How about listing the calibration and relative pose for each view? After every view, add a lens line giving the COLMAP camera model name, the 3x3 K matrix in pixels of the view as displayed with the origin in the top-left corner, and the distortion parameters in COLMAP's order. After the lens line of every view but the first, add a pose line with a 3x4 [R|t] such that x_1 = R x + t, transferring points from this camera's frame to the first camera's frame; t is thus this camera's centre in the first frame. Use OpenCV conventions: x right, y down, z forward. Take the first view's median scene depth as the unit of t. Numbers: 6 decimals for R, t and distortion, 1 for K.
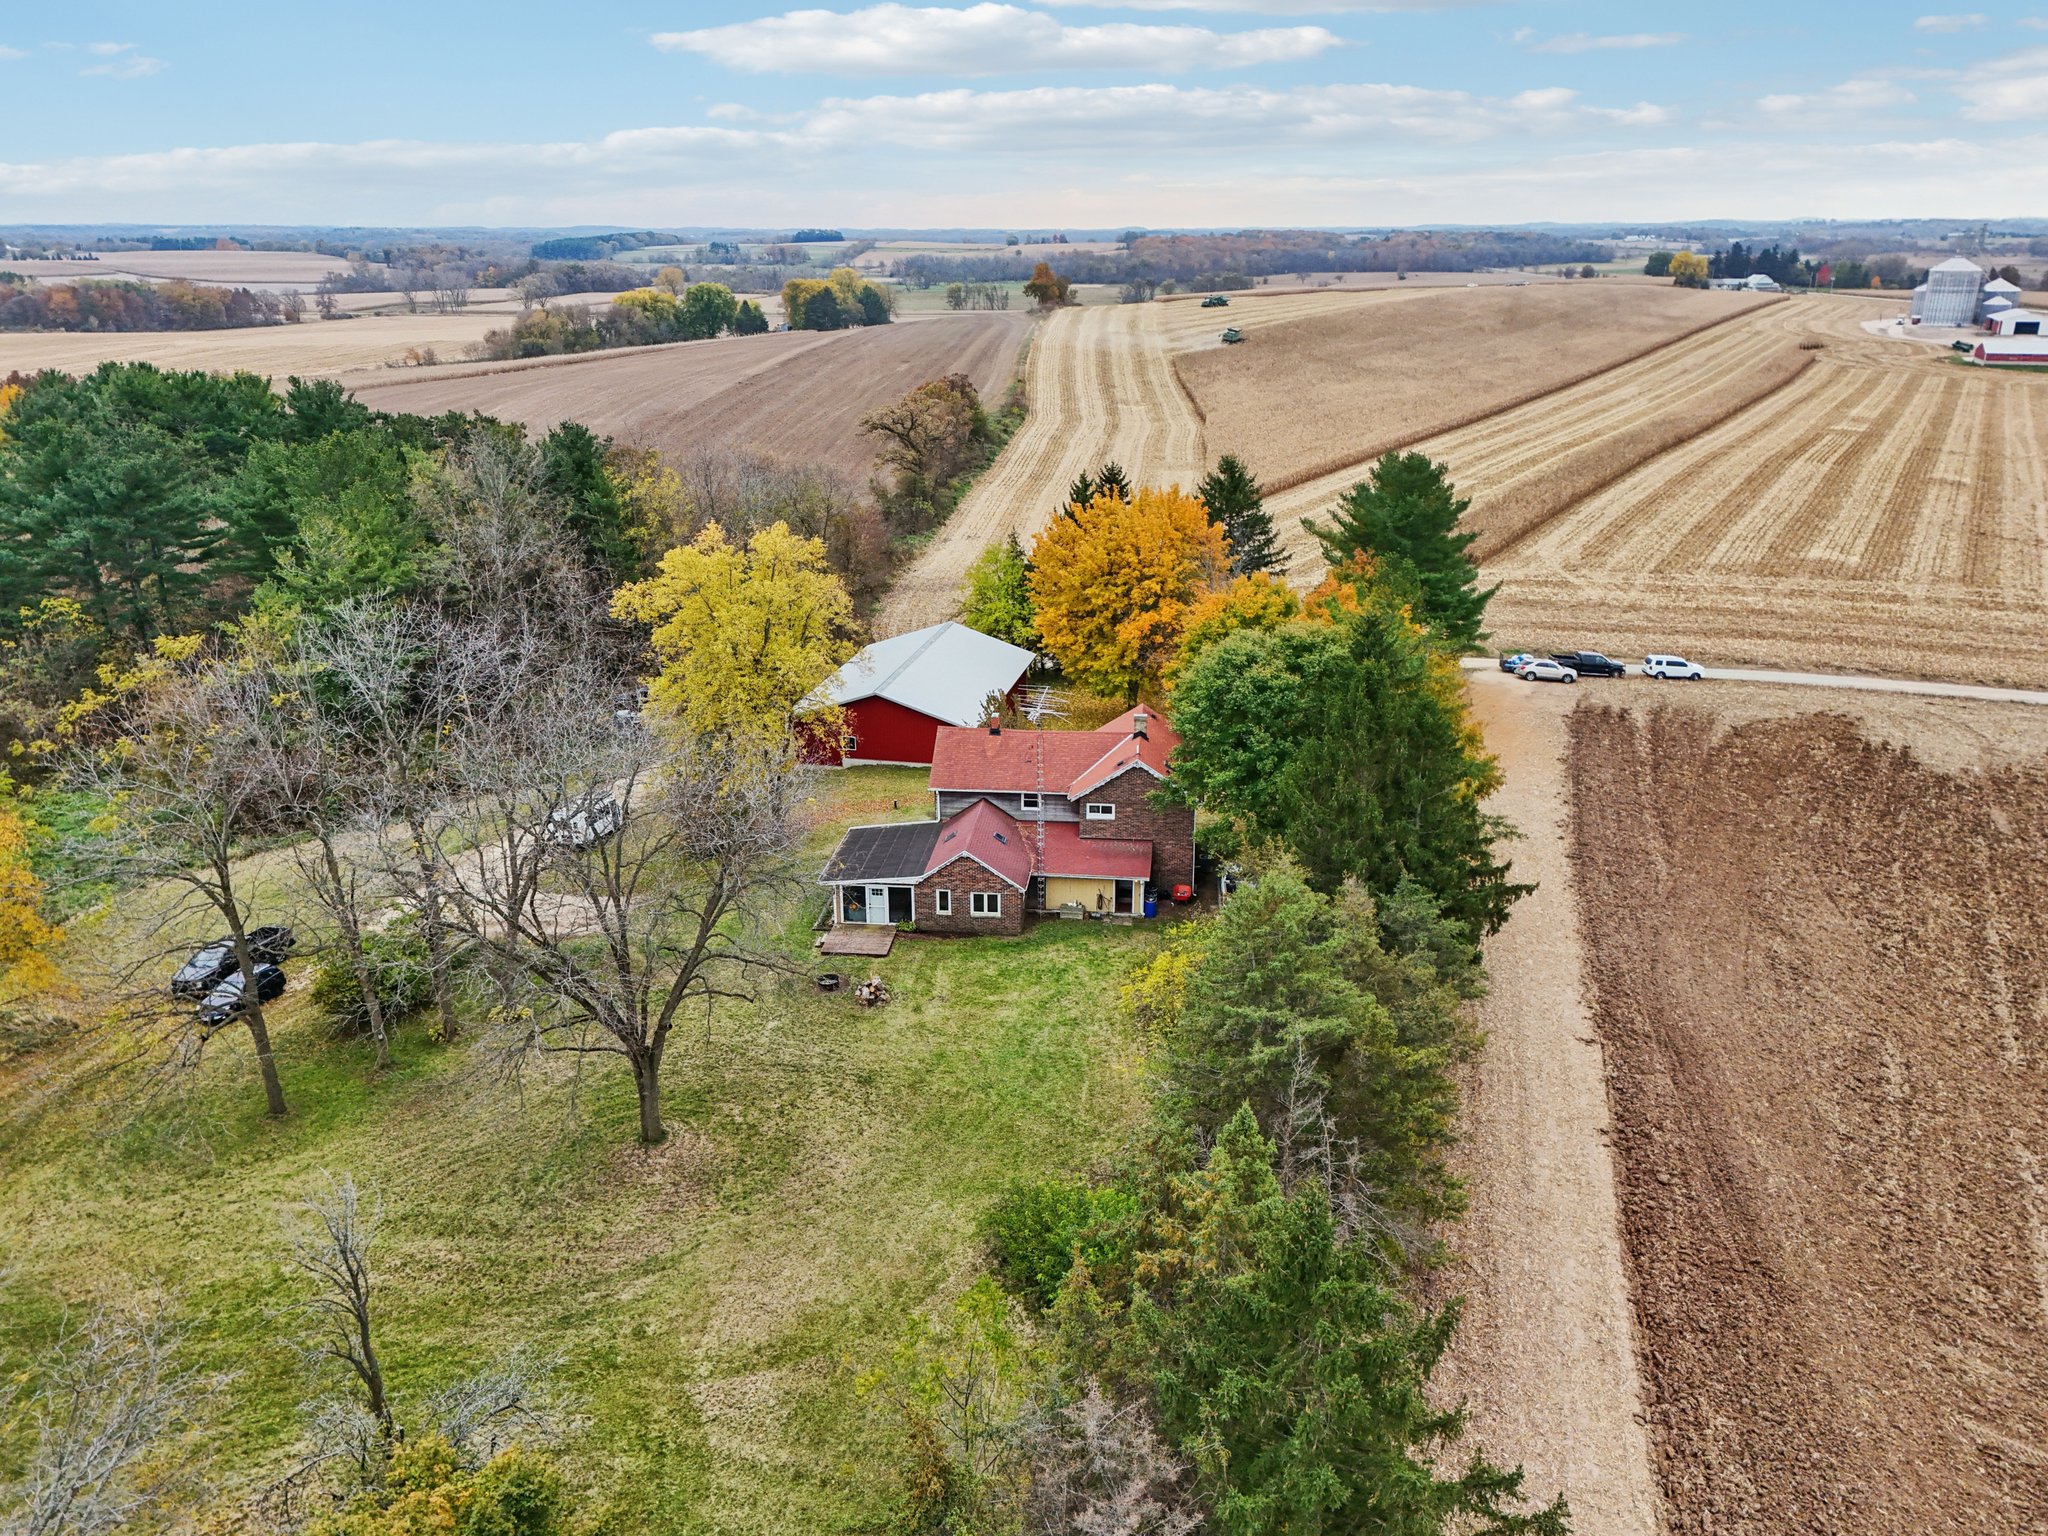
lens RADIAL K [[1528.0, 0, 1021.2], [0, 1528.0, 769.4], [0, 0, 1]] dist [0.095254, -0.093777]
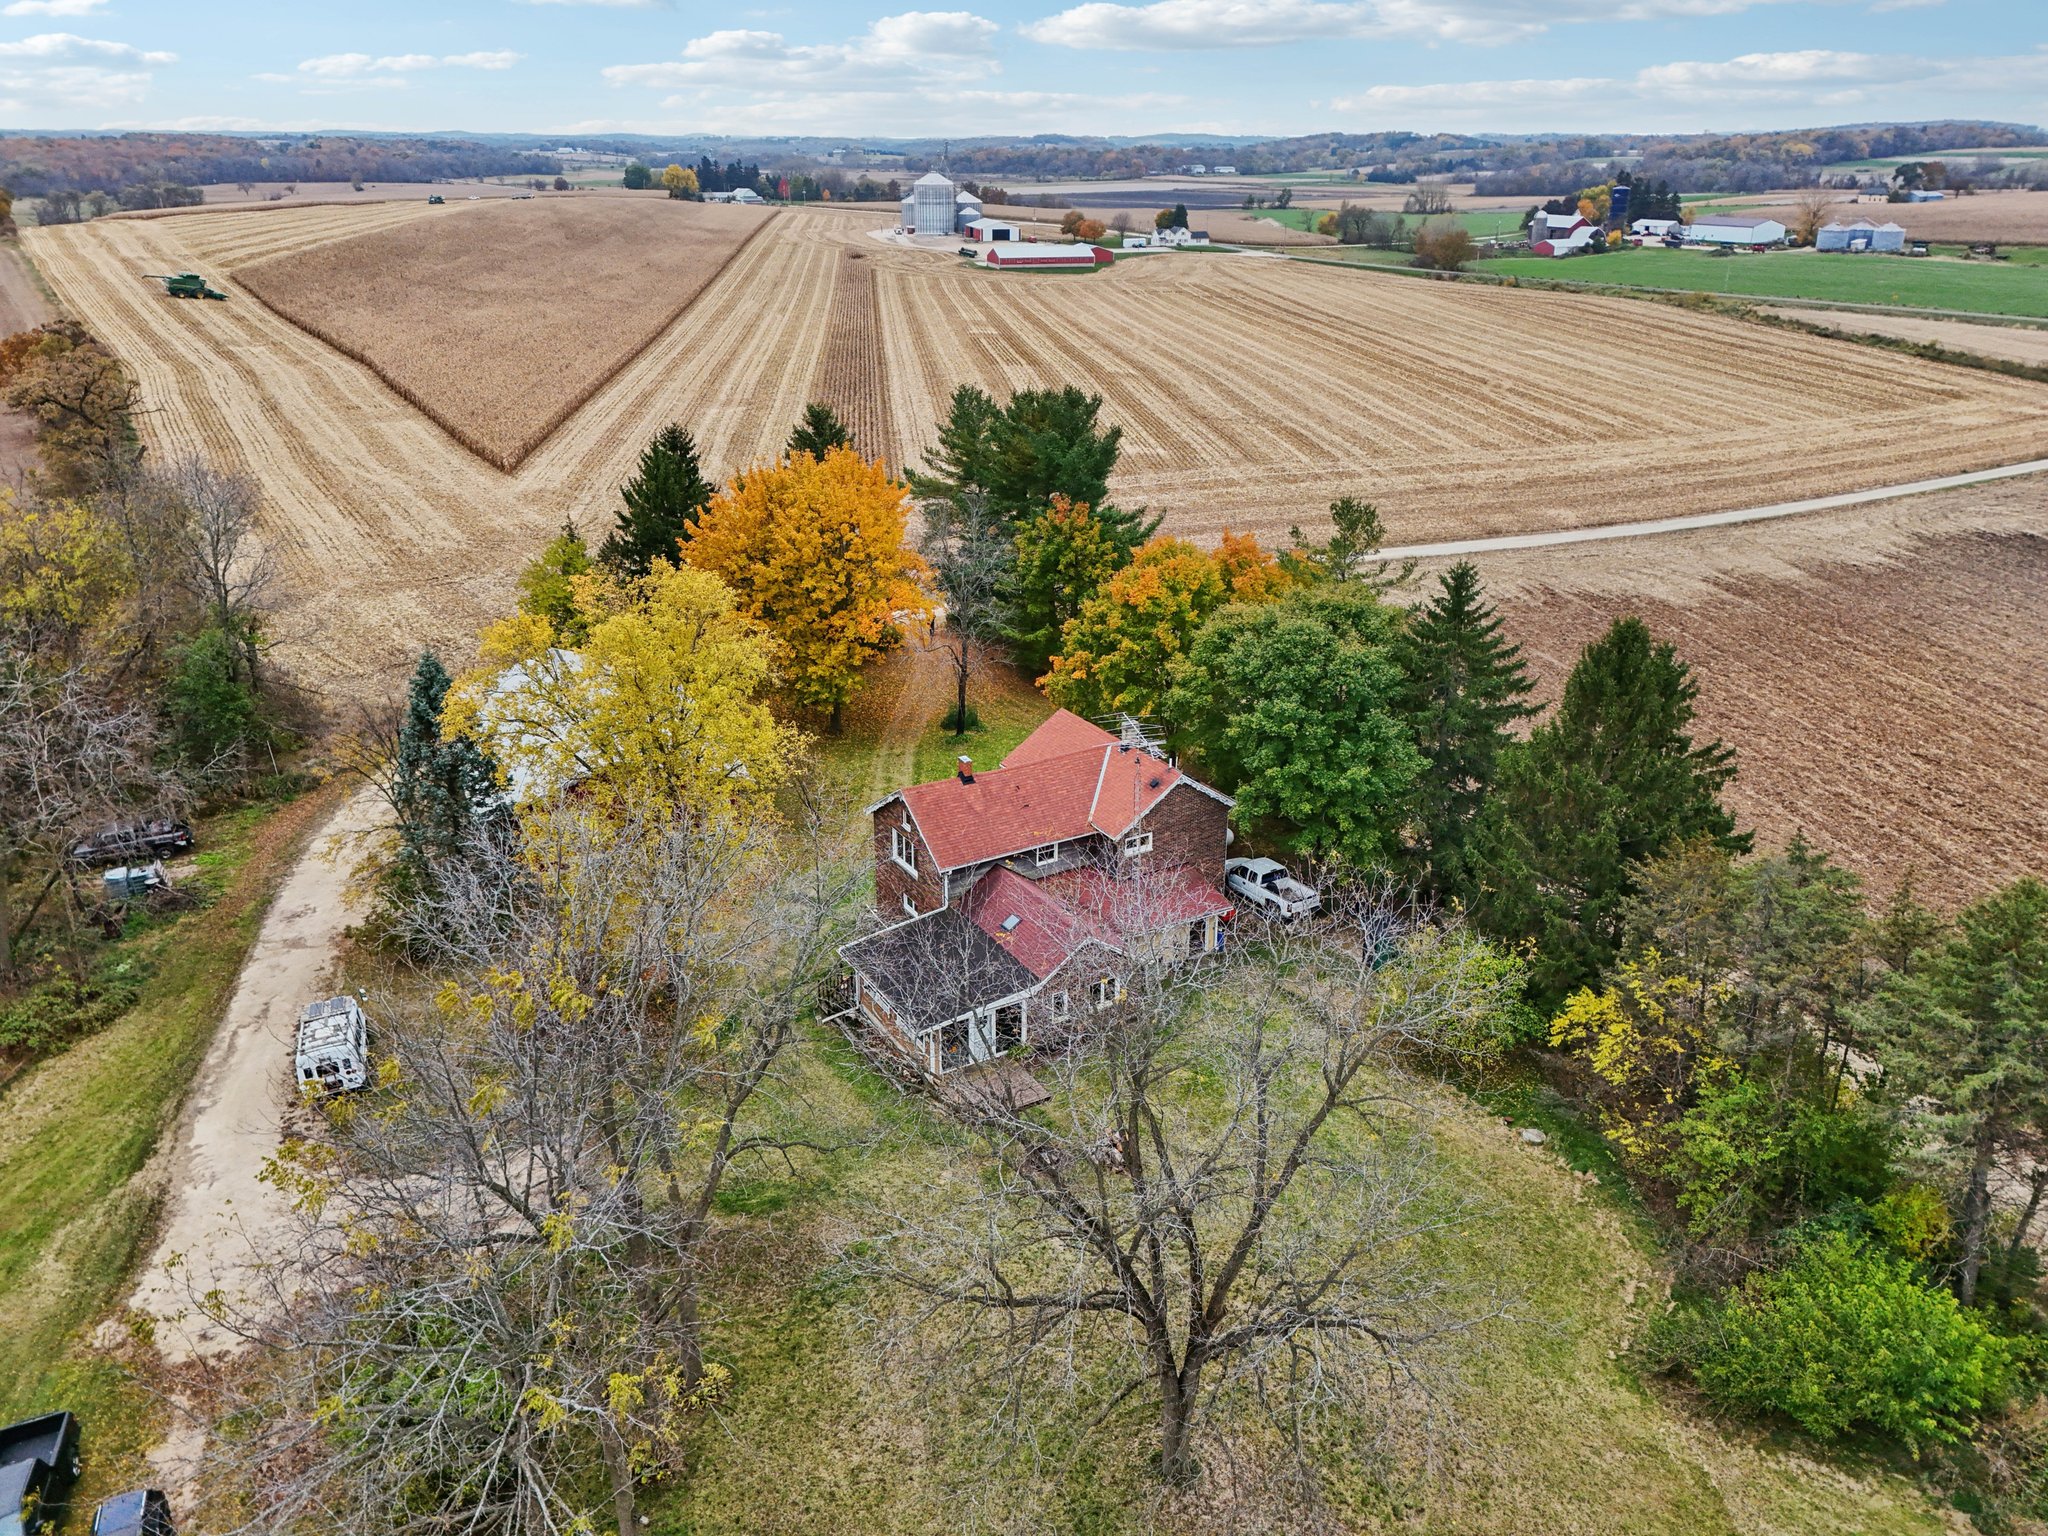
lens RADIAL K [[1528.0, 0, 1021.2], [0, 1528.0, 769.4], [0, 0, 1]] dist [0.095254, -0.093777]
pose [[0.807118, -0.220358, 0.547725, -0.194210], [0.192576, 0.975256, 0.108583, -0.050197], [-0.558099, 0.017839, 0.829582, 0.145431]]
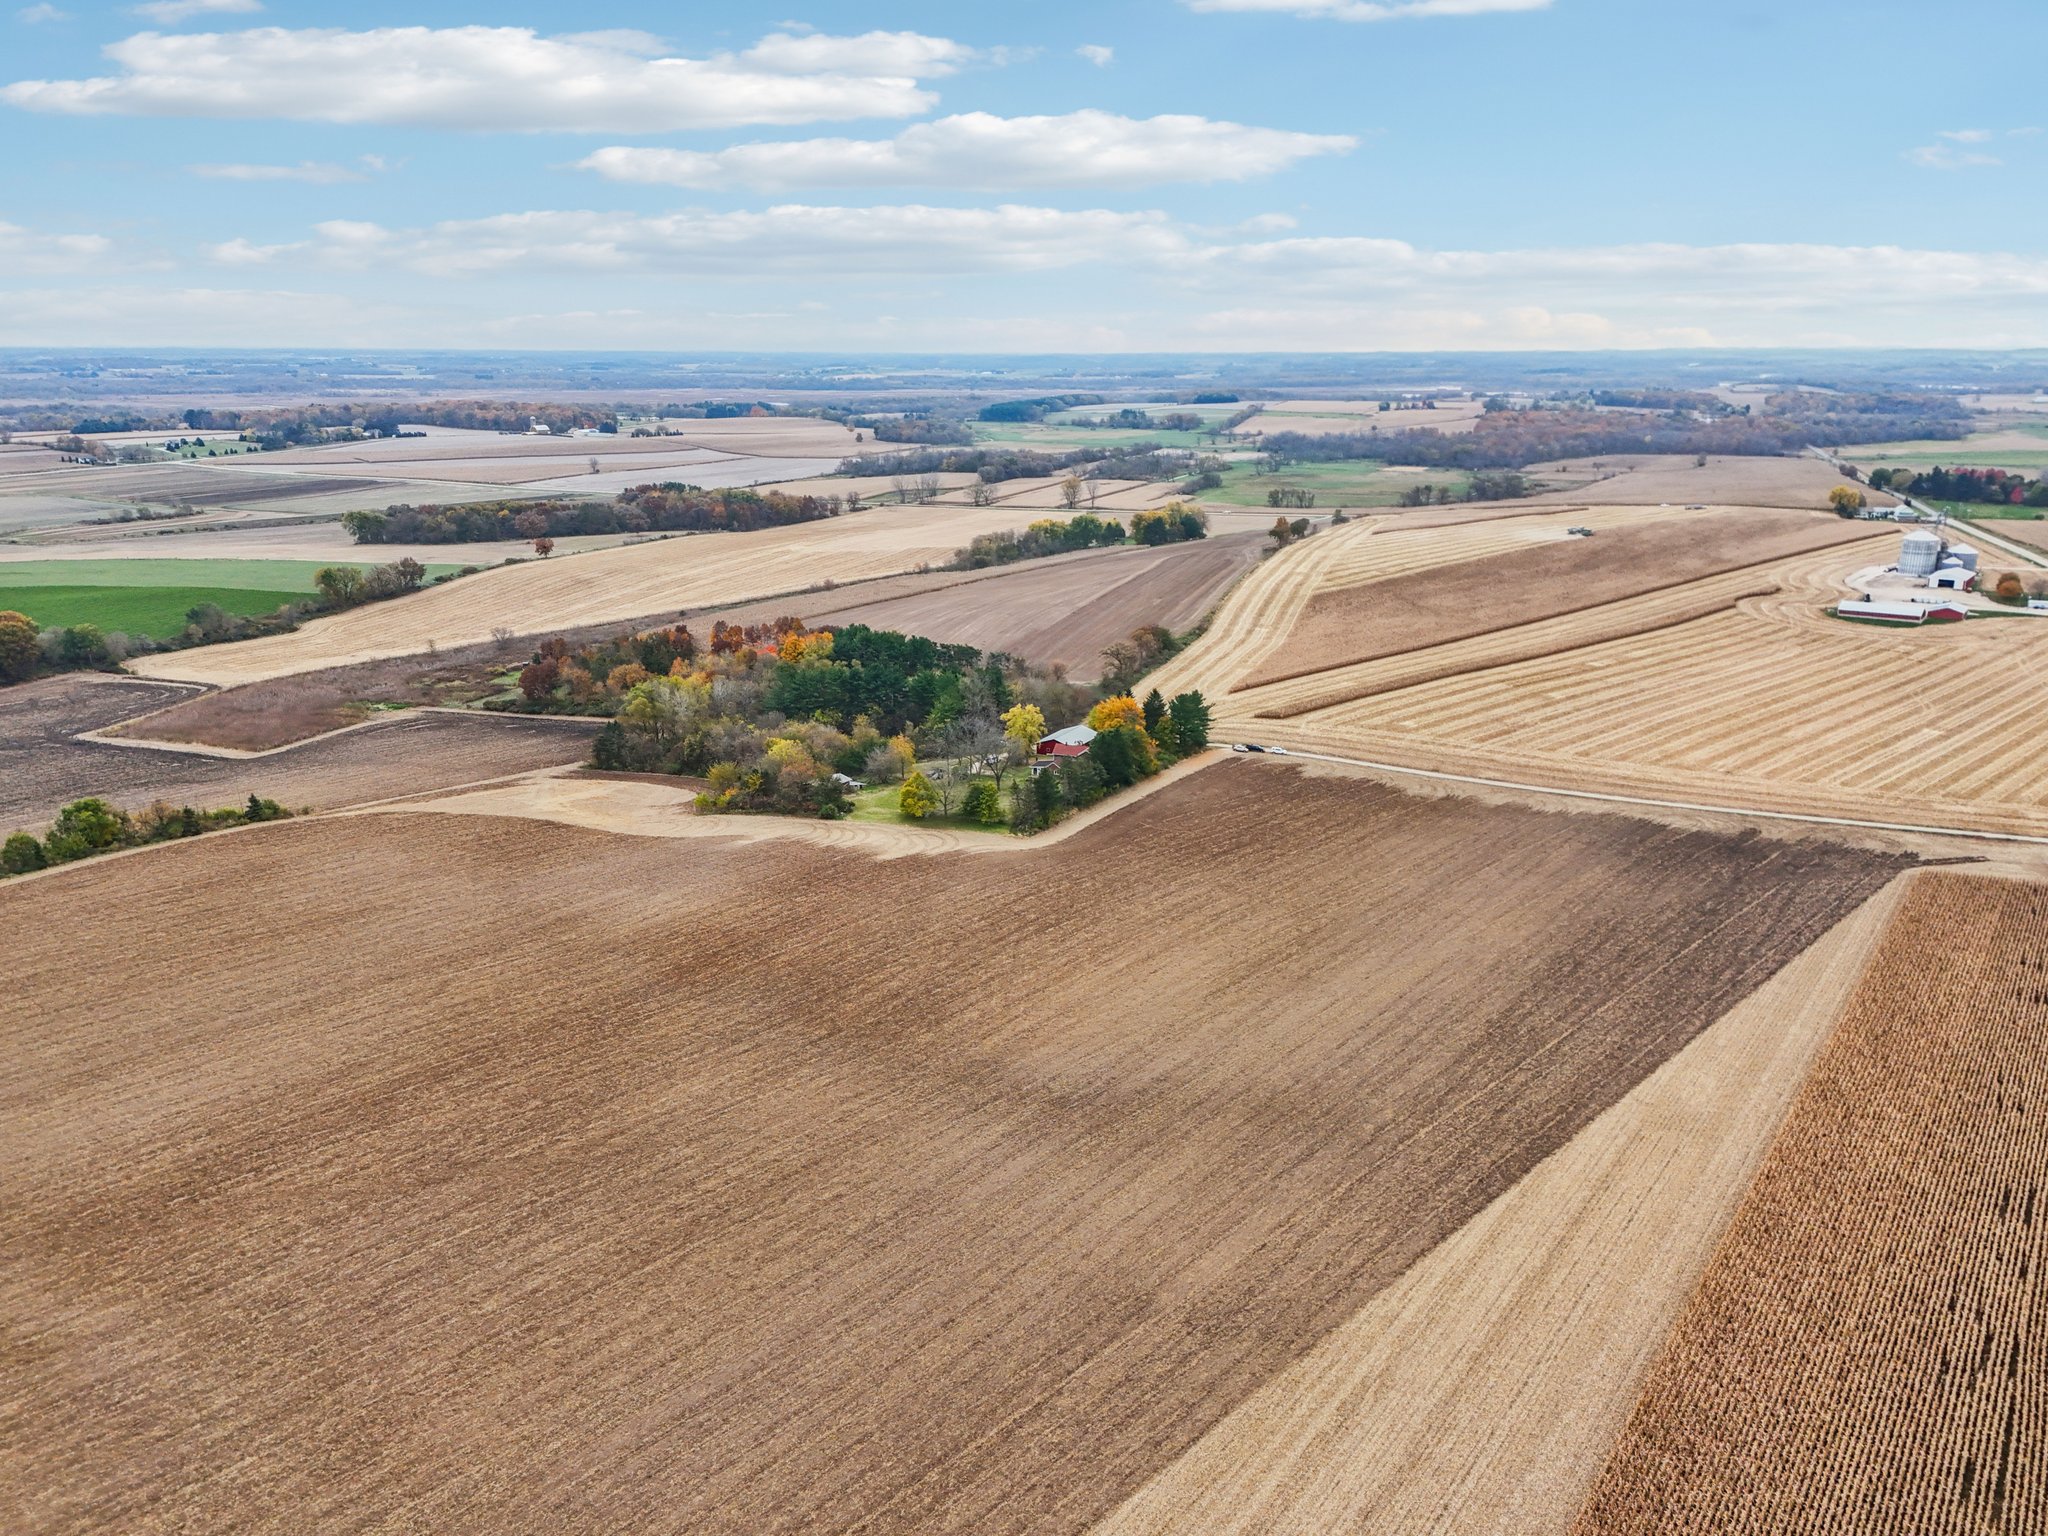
lens RADIAL K [[1502.6, 0, 1024.0], [0, 1502.6, 768.0], [0, 0, 1]] dist [0.035143, -0.004178]
pose [[0.965903, 0.071965, -0.248701, 0.523546], [-0.088920, 0.994371, -0.057612, 0.169017], [0.243155, 0.077763, 0.966865, -1.870911]]
